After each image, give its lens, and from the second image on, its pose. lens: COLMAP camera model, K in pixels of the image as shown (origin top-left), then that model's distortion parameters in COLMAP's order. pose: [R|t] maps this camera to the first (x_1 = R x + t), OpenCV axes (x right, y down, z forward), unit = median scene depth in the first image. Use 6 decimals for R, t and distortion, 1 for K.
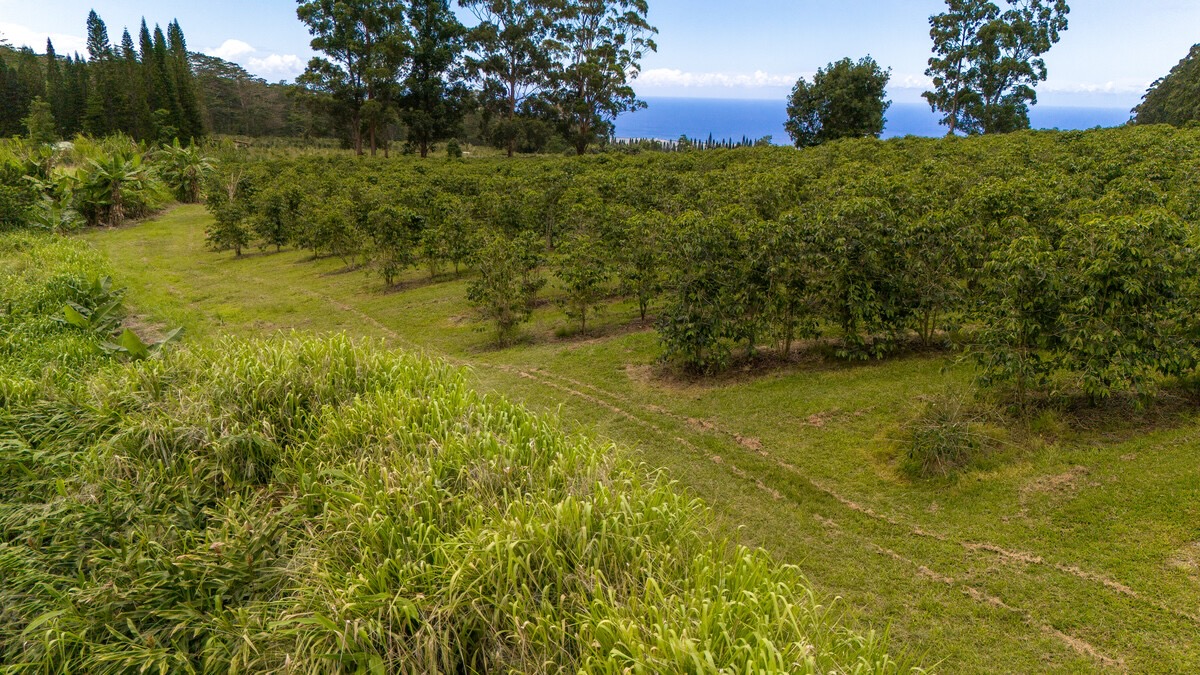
lens RADIAL K [[867.2, 0, 605.8], [0, 867.2, 340.3], [0, 0, 1]] dist [0.054373, -0.056230]
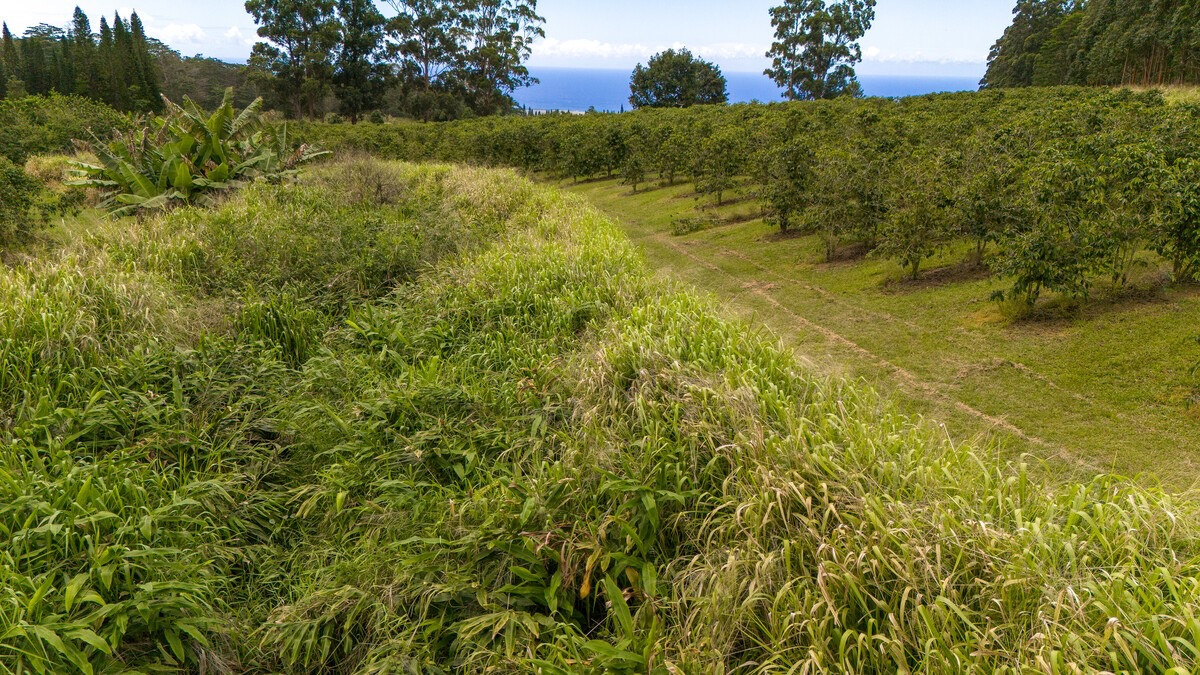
lens RADIAL K [[867.2, 0, 608.7], [0, 867.2, 337.2], [0, 0, 1]] dist [0.054373, -0.056230]
pose [[0.995816, -0.028646, 0.086777, 0.029551], [0.026297, 0.999259, 0.028089, 0.058638], [-0.087517, -0.025690, 0.995832, -0.242414]]
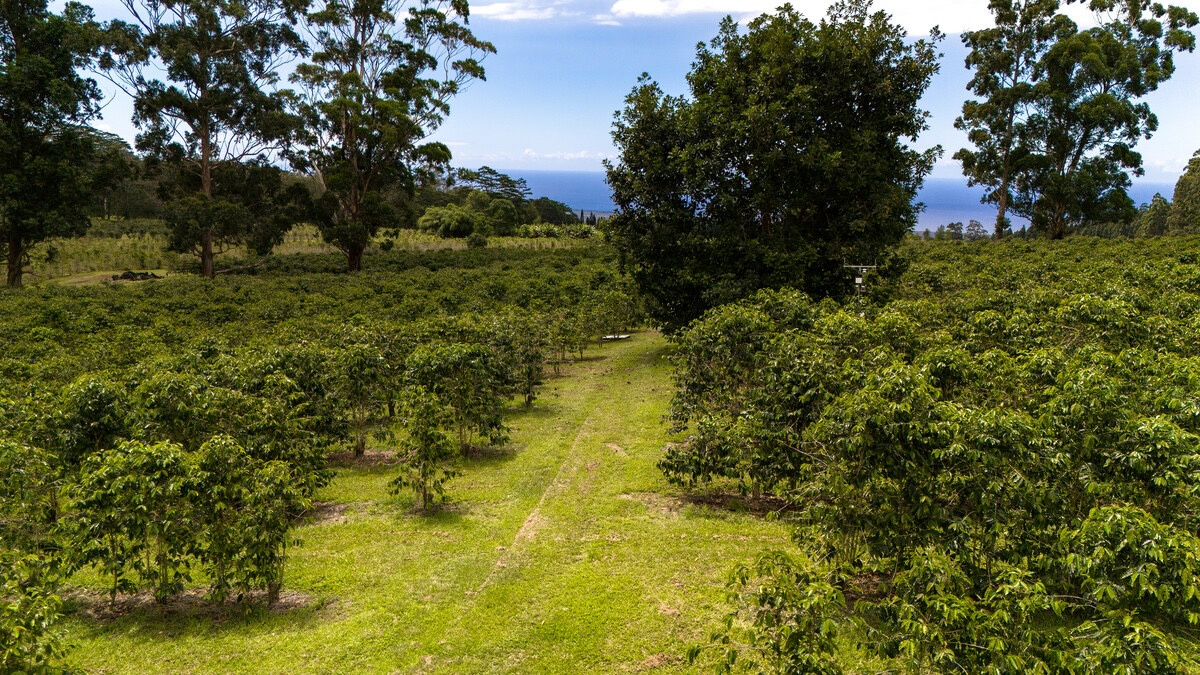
lens RADIAL K [[867.2, 0, 593.2], [0, 867.2, 341.8], [0, 0, 1]] dist [0.054373, -0.056230]
pose [[0.999894, -0.001560, -0.014444, 0.136658], [0.000381, 0.996694, -0.081249, -0.118616], [0.014523, 0.081234, 0.996589, 0.455839]]
